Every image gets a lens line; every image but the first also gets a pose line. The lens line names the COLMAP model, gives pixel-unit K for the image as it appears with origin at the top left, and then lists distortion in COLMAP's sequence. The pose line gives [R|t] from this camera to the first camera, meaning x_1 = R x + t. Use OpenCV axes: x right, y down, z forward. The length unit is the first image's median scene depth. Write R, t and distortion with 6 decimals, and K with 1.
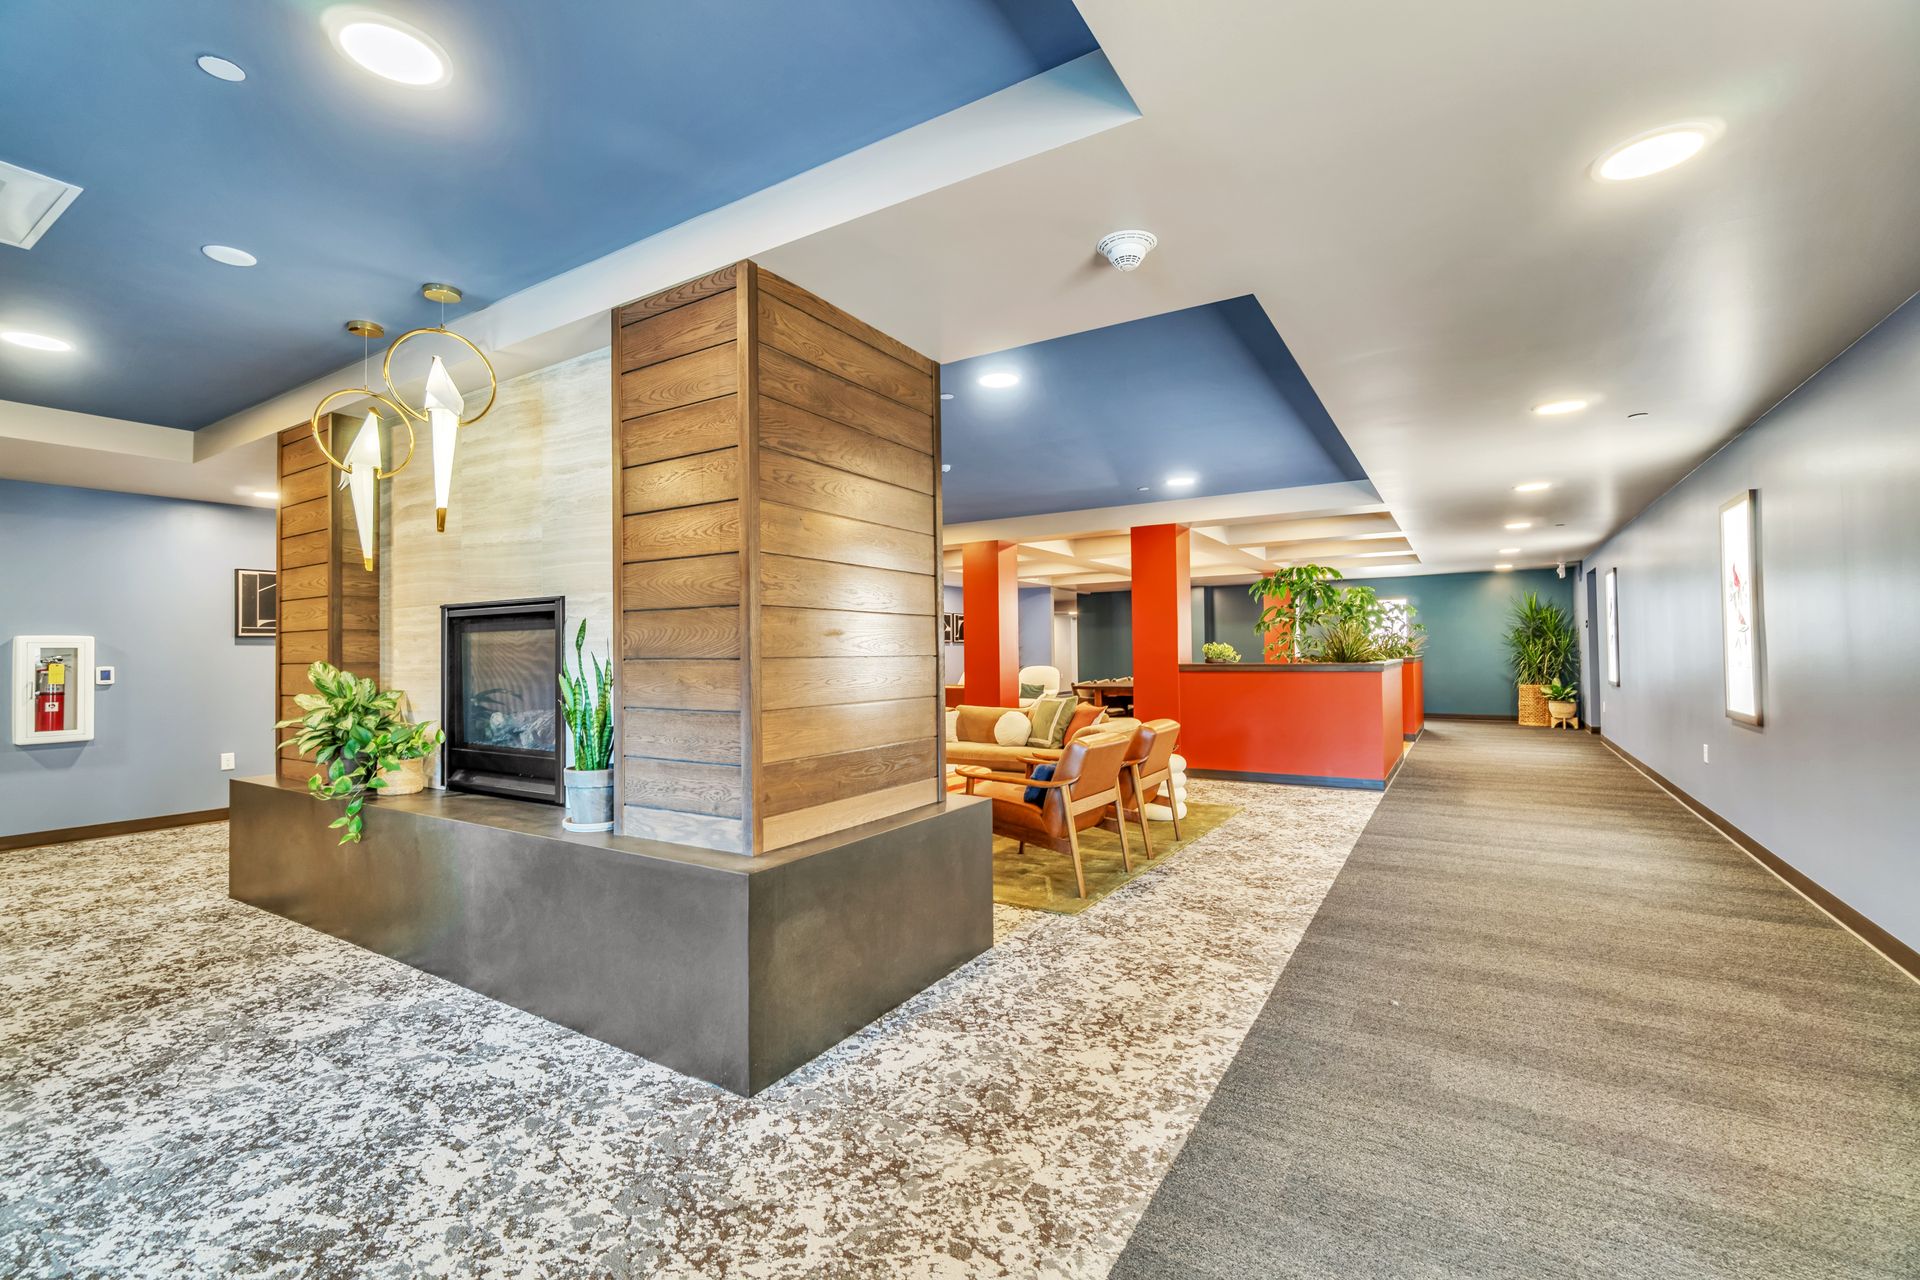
lens RADIAL K [[824.0, 0, 960.0], [0, 824.0, 640.0], [0, 0, 1]] dist [-0.008231, 0.000183]
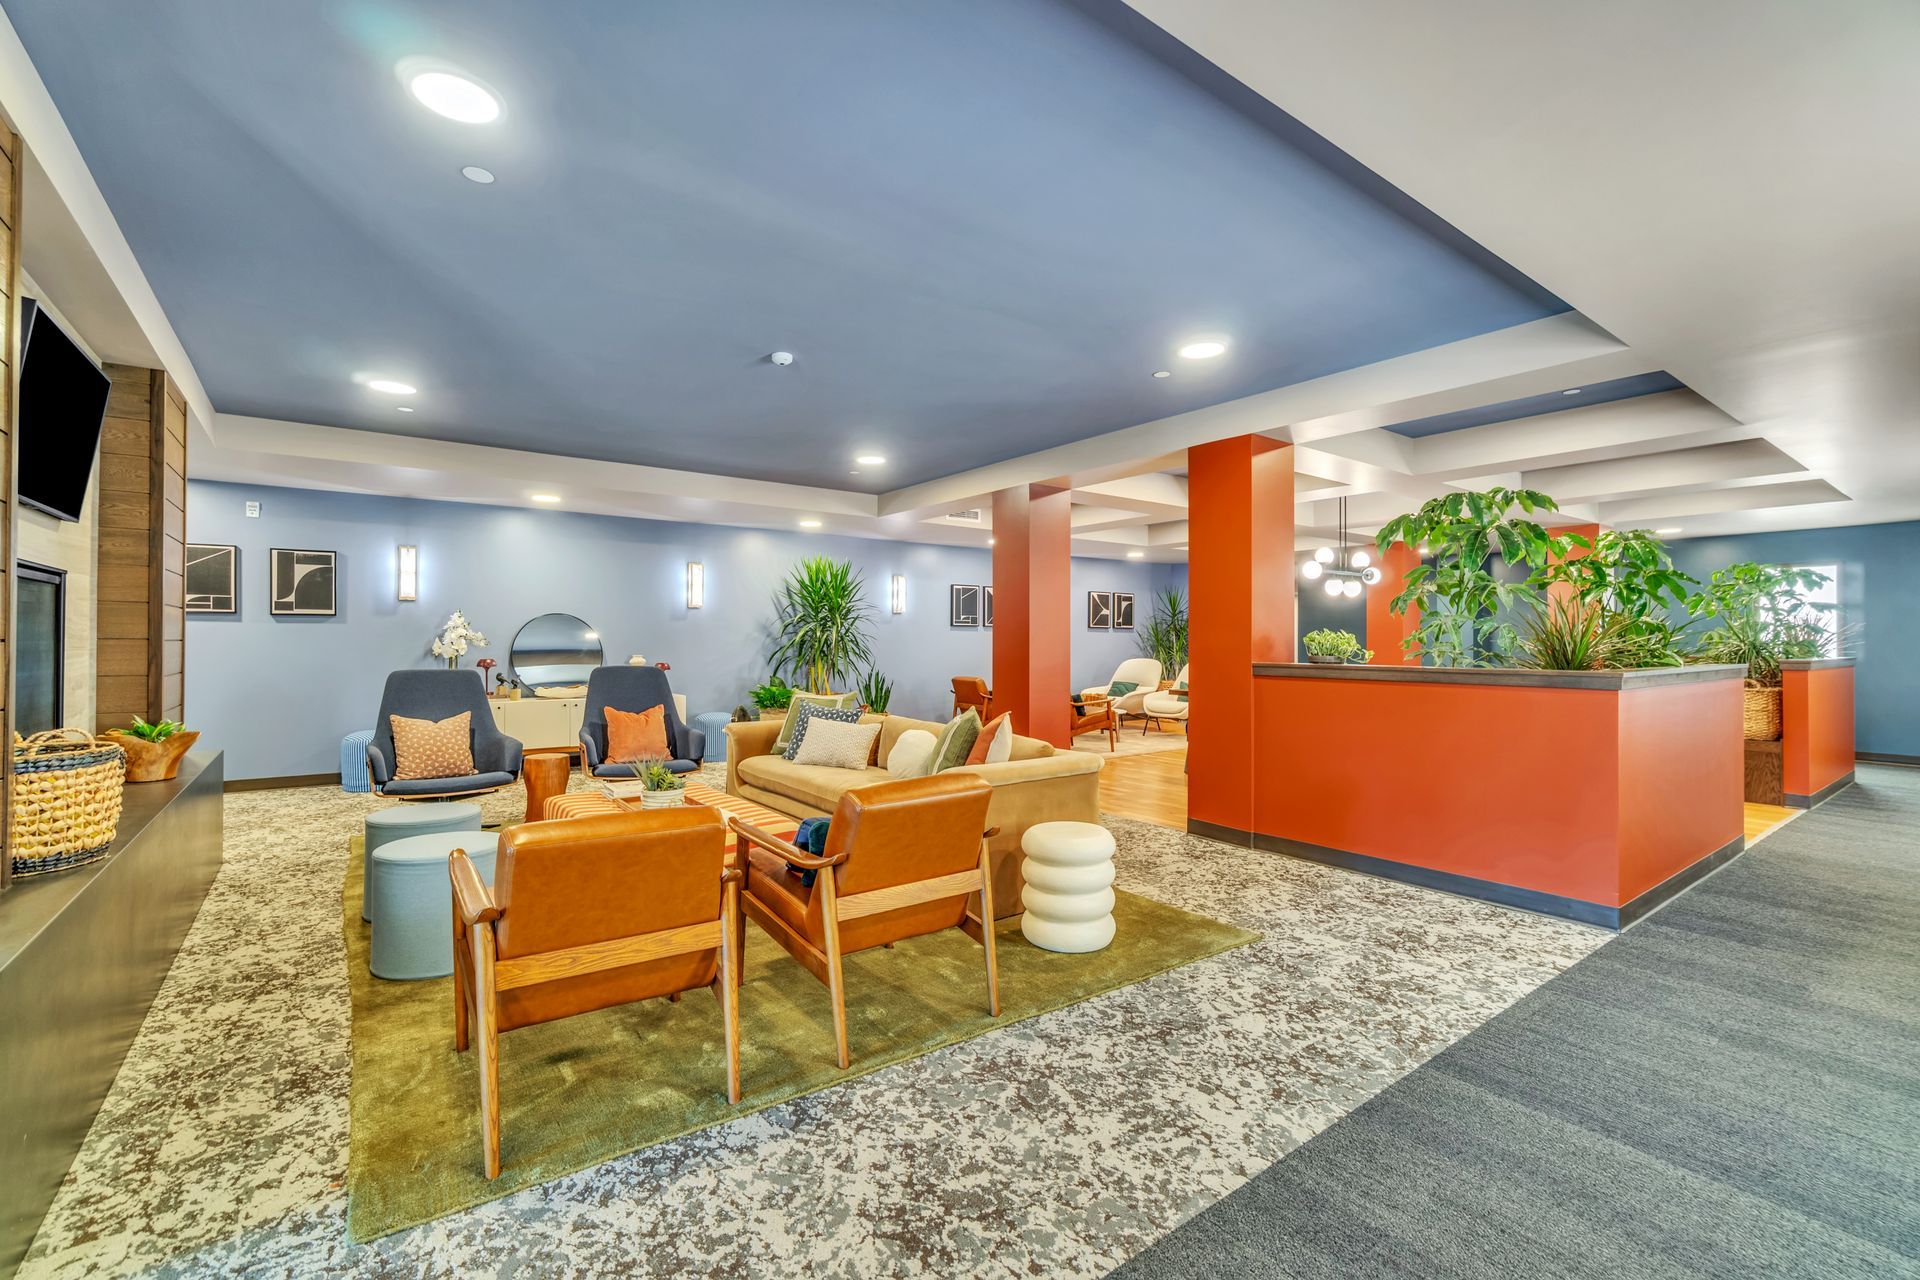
lens RADIAL K [[824.0, 0, 960.0], [0, 824.0, 640.0], [0, 0, 1]] dist [-0.008231, 0.000183]
pose [[0.932142, 0.016007, -0.361738, 0.479032], [-0.010034, 0.999781, 0.018385, 0.003466], [0.361953, -0.013507, 0.932099, 0.584256]]
